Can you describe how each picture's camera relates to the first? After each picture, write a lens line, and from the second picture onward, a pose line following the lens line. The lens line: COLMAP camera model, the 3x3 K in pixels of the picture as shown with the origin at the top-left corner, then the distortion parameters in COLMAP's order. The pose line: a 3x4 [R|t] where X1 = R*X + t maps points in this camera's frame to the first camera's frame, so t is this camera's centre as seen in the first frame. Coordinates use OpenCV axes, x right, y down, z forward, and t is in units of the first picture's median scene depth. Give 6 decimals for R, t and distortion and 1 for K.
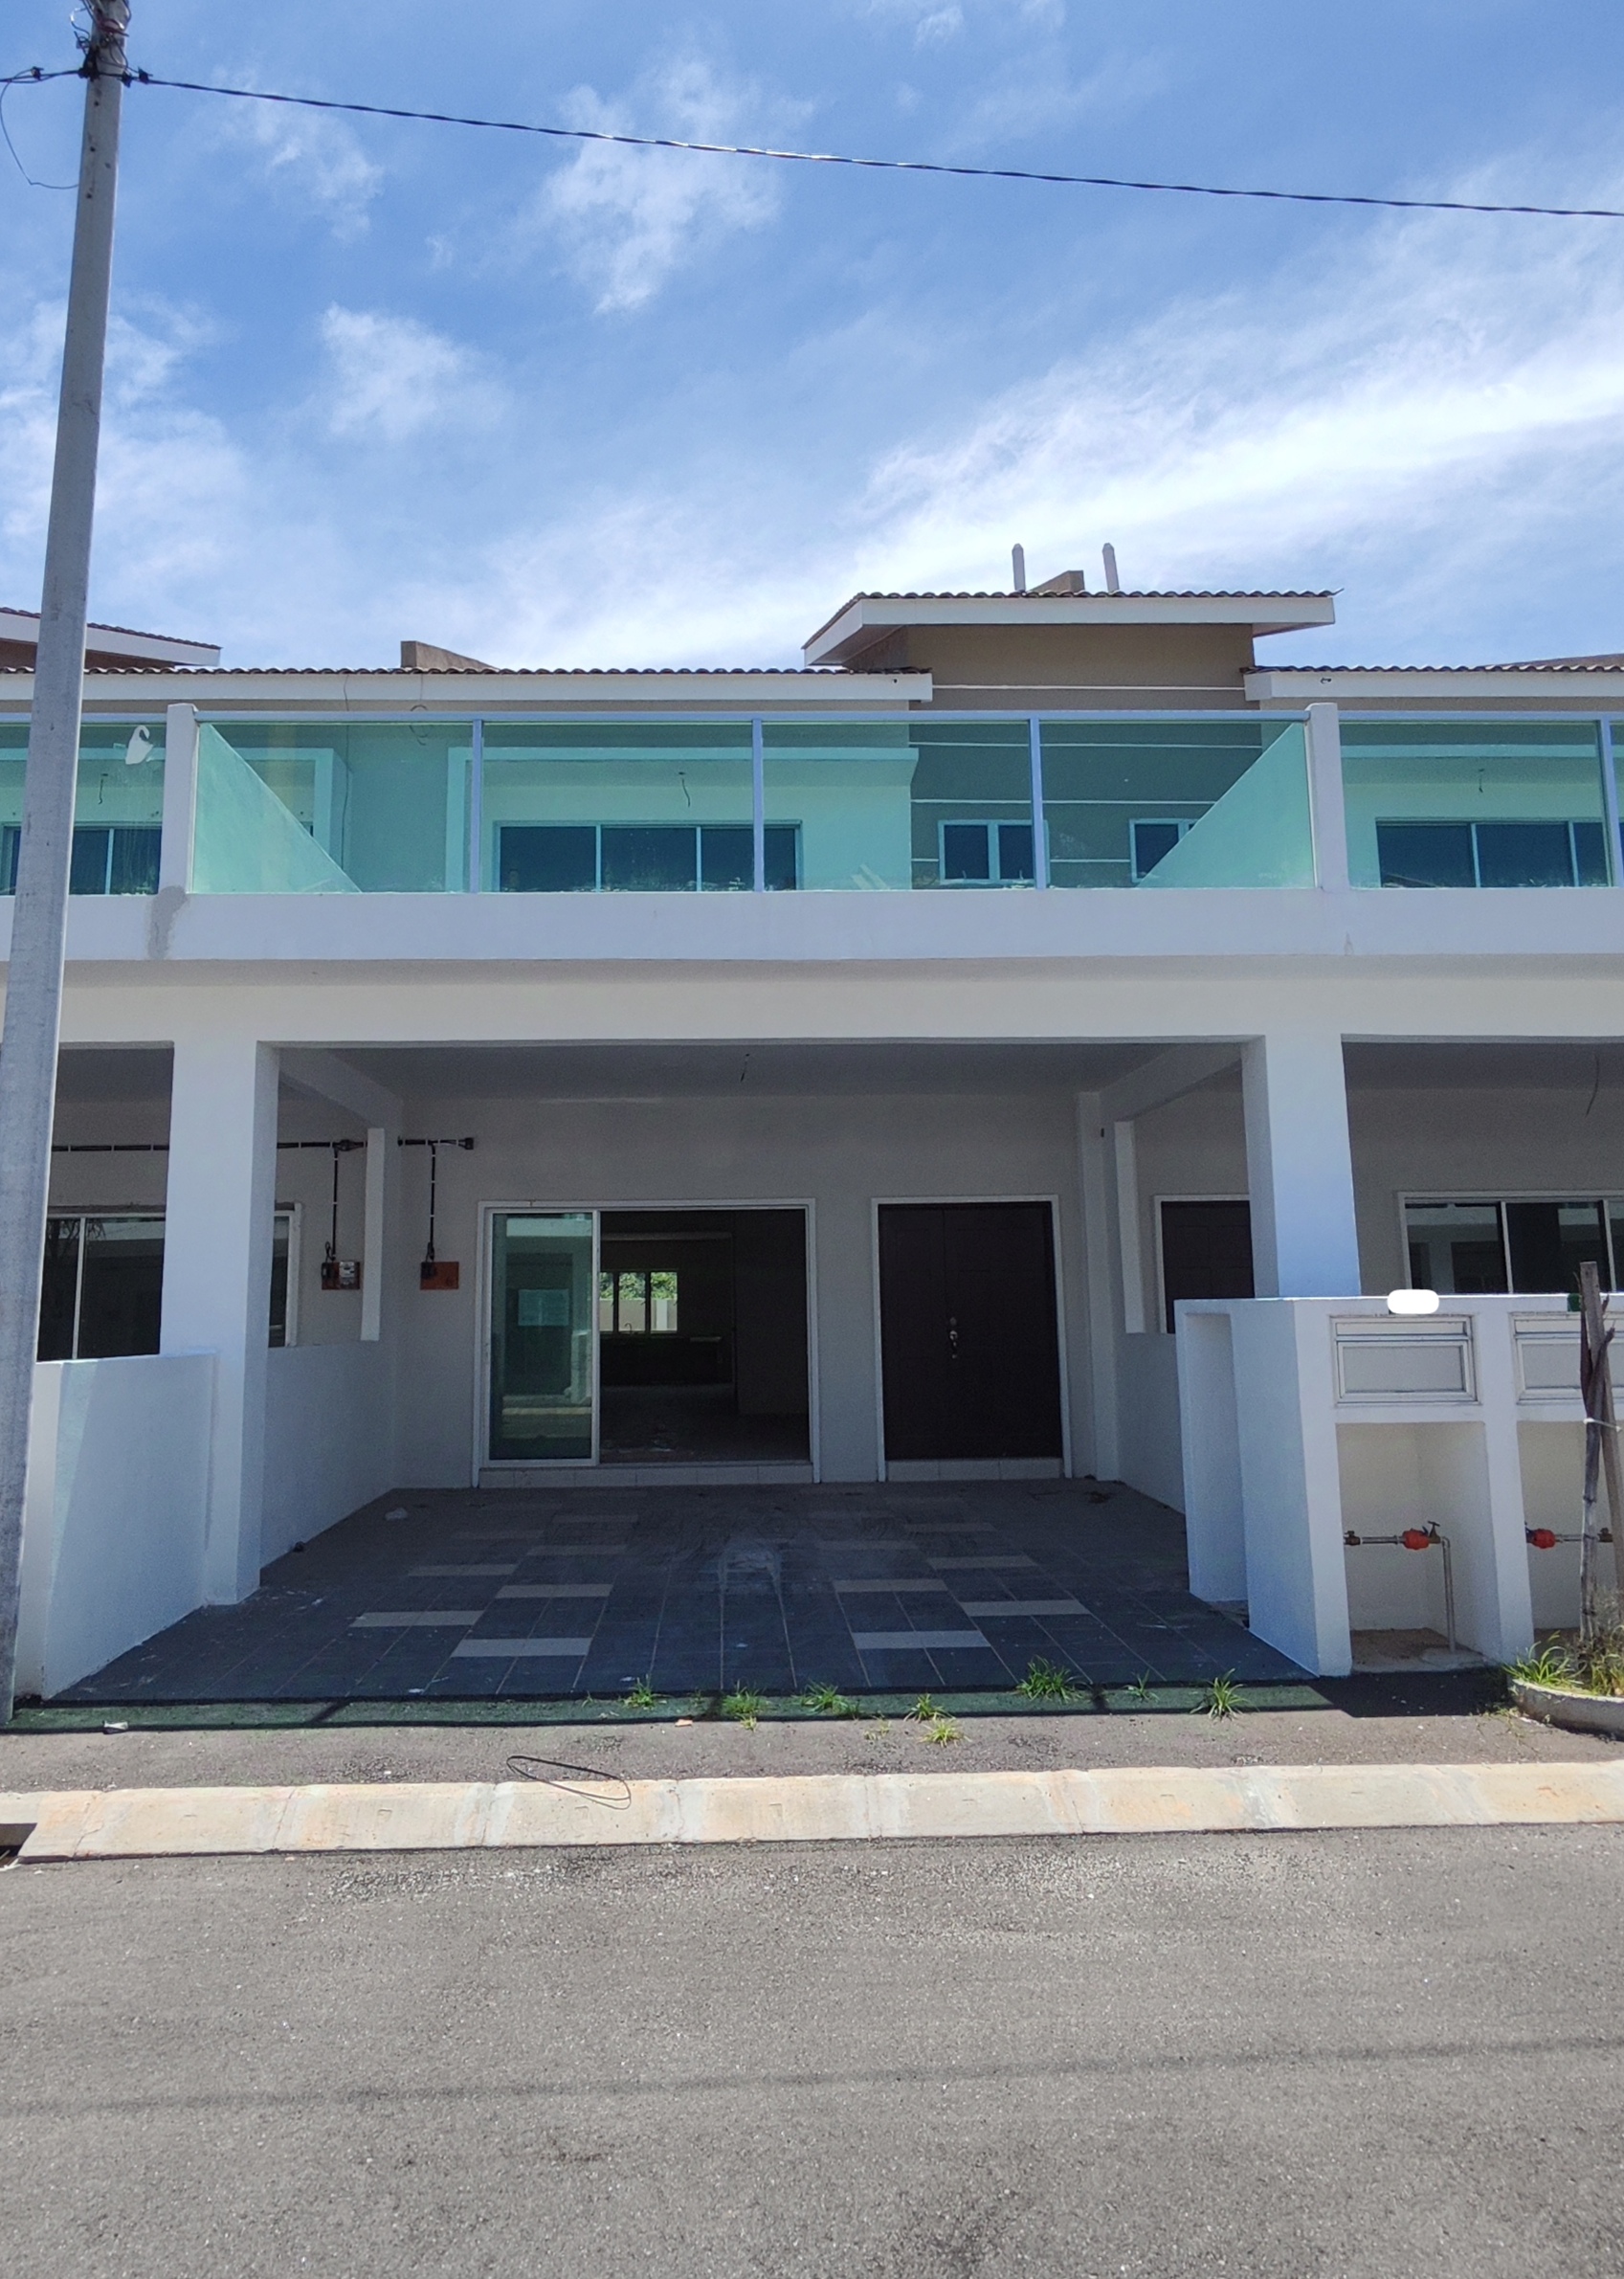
lens RADIAL K [[1433.7, 0, 757.3], [0, 1433.7, 1088.7], [0, 0, 1]] dist [-0.016302, -0.001068]
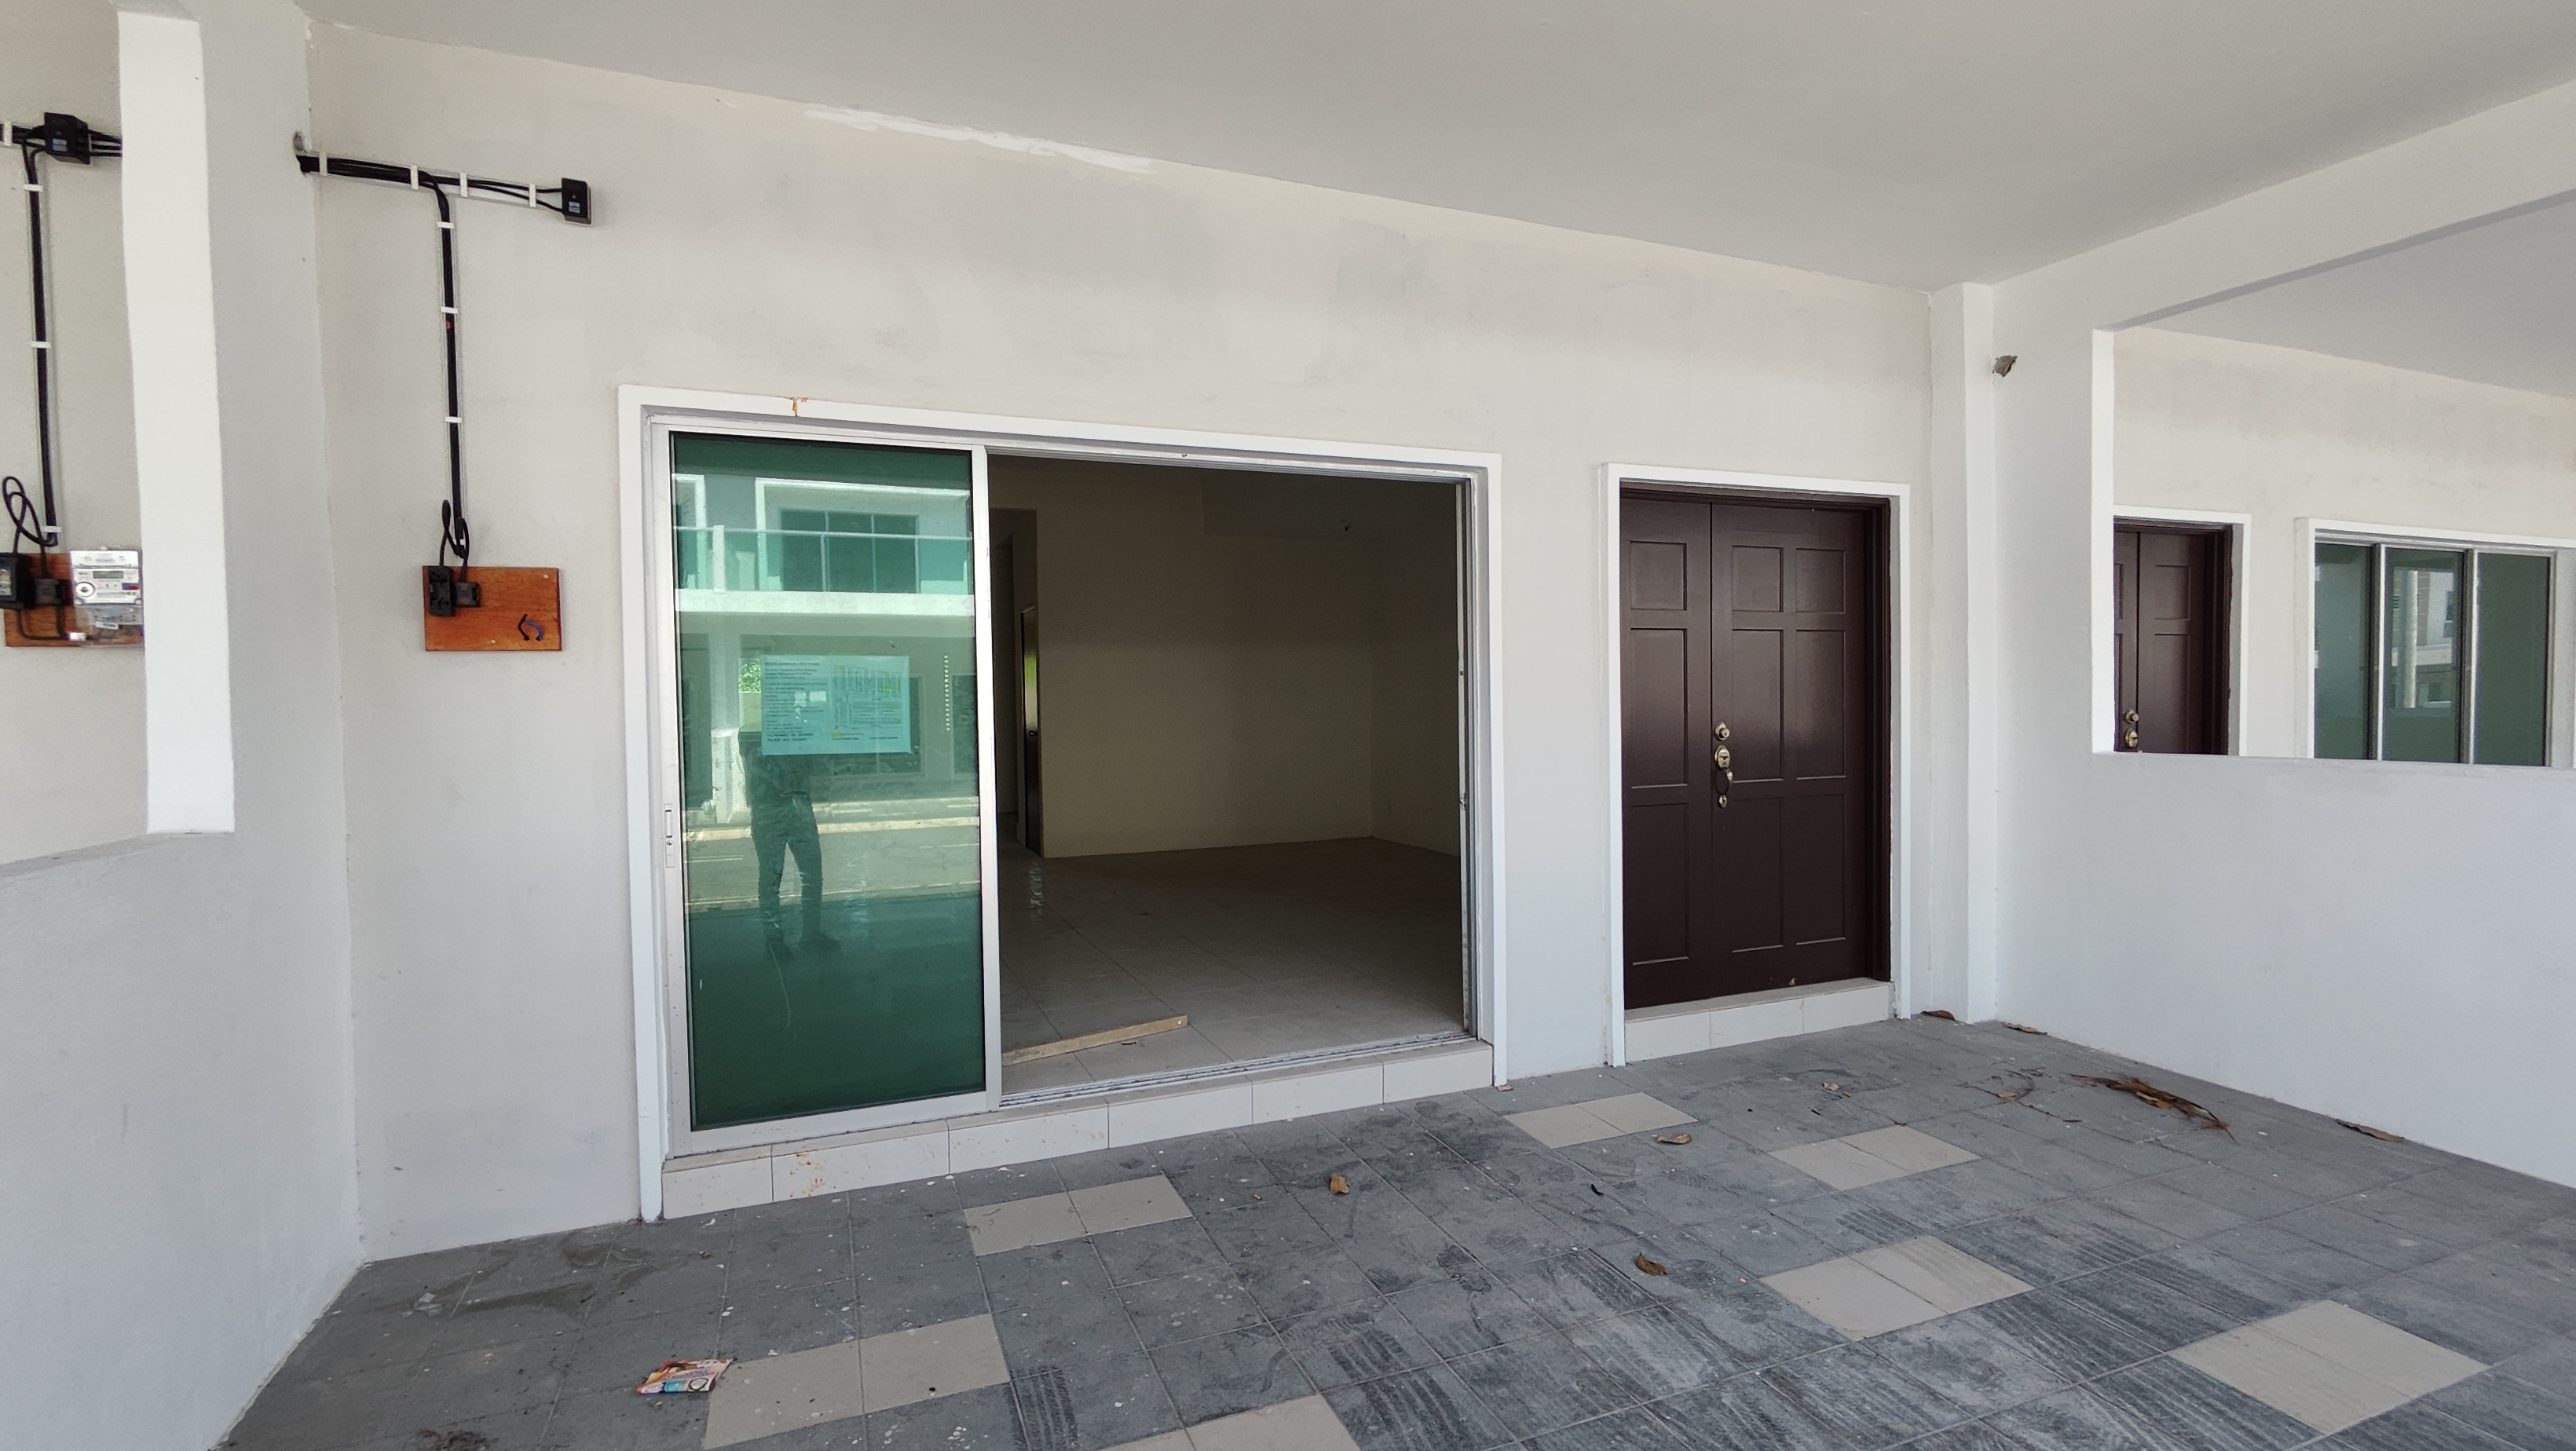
lens RADIAL K [[1171.4, 0, 1290.4], [0, 1171.4, 743.8], [0, 0, 1]] dist [-0.001050, 0.002123]
pose [[0.931680, -0.014379, 0.362996, -0.163469], [-0.055064, 0.982082, 0.180232, 0.111849], [-0.359084, -0.187907, 0.914194, 0.746066]]
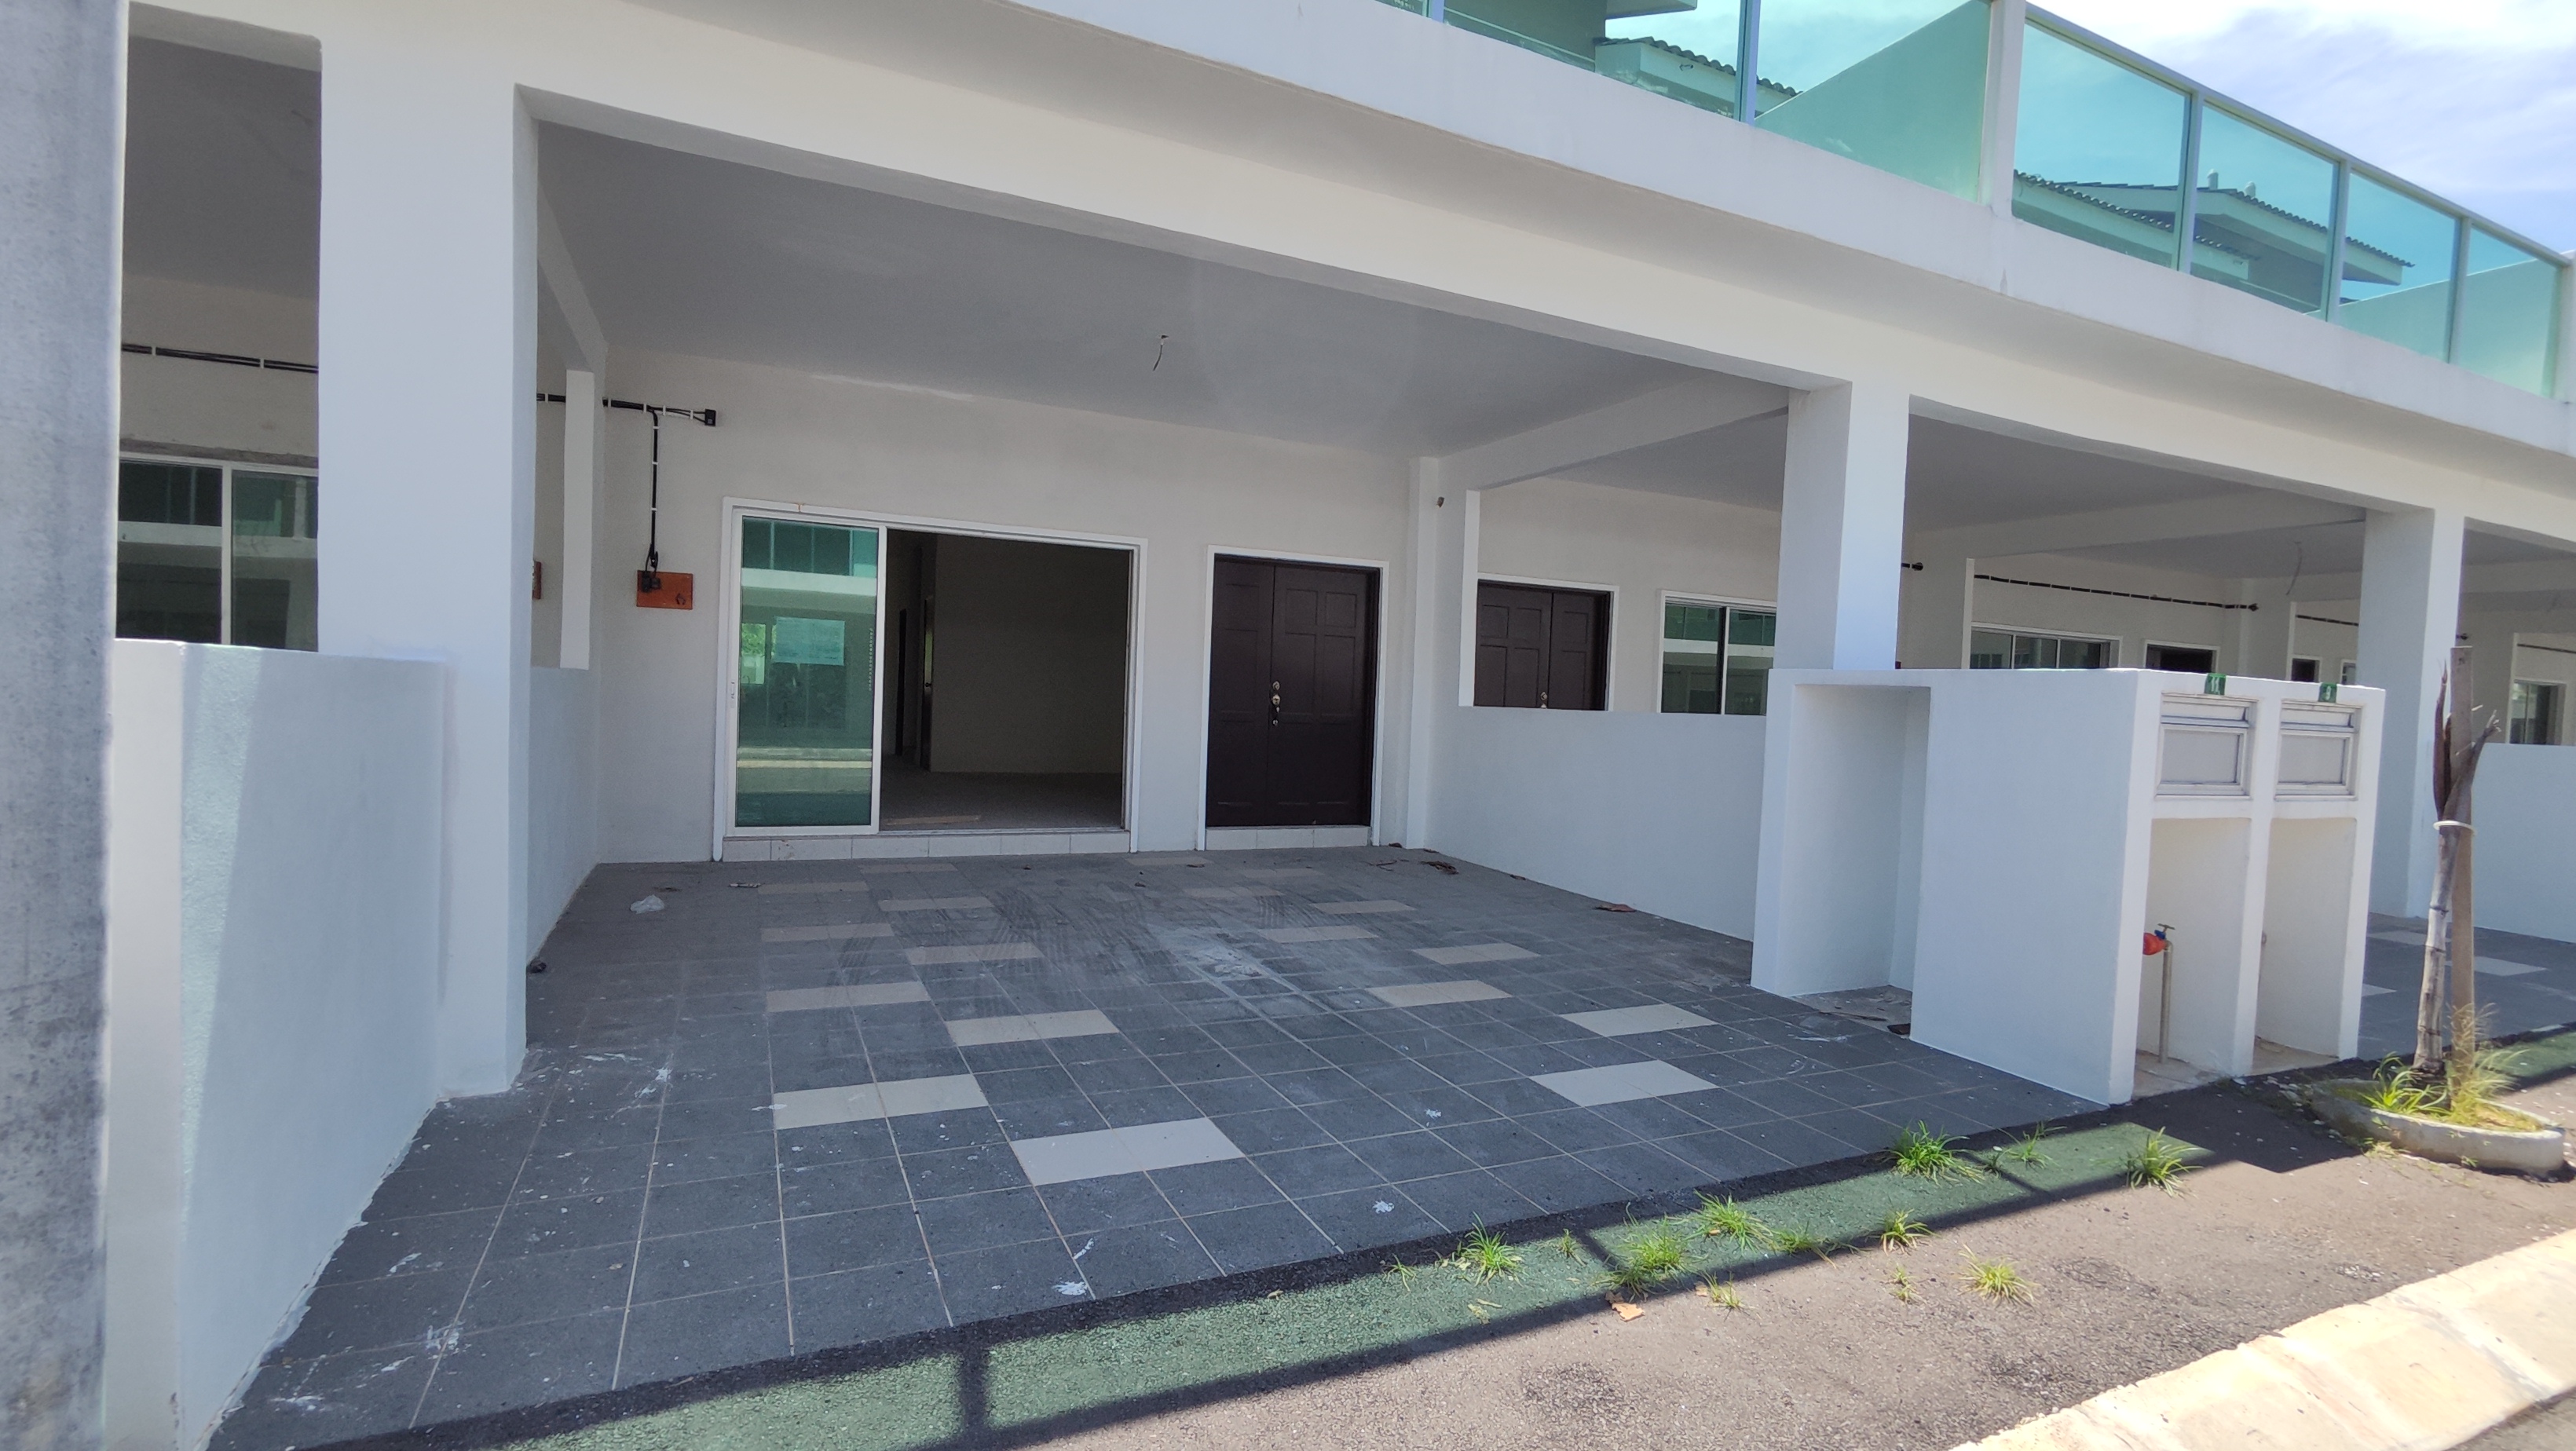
lens RADIAL K [[1171.4, 0, 1287.4], [0, 1171.4, 734.0], [0, 0, 1]] dist [-0.001050, 0.002123]
pose [[0.911034, 0.035732, 0.410781, -0.189023], [-0.113294, 0.979587, 0.166055, 0.070744], [-0.396462, -0.197820, 0.896485, 0.325676]]
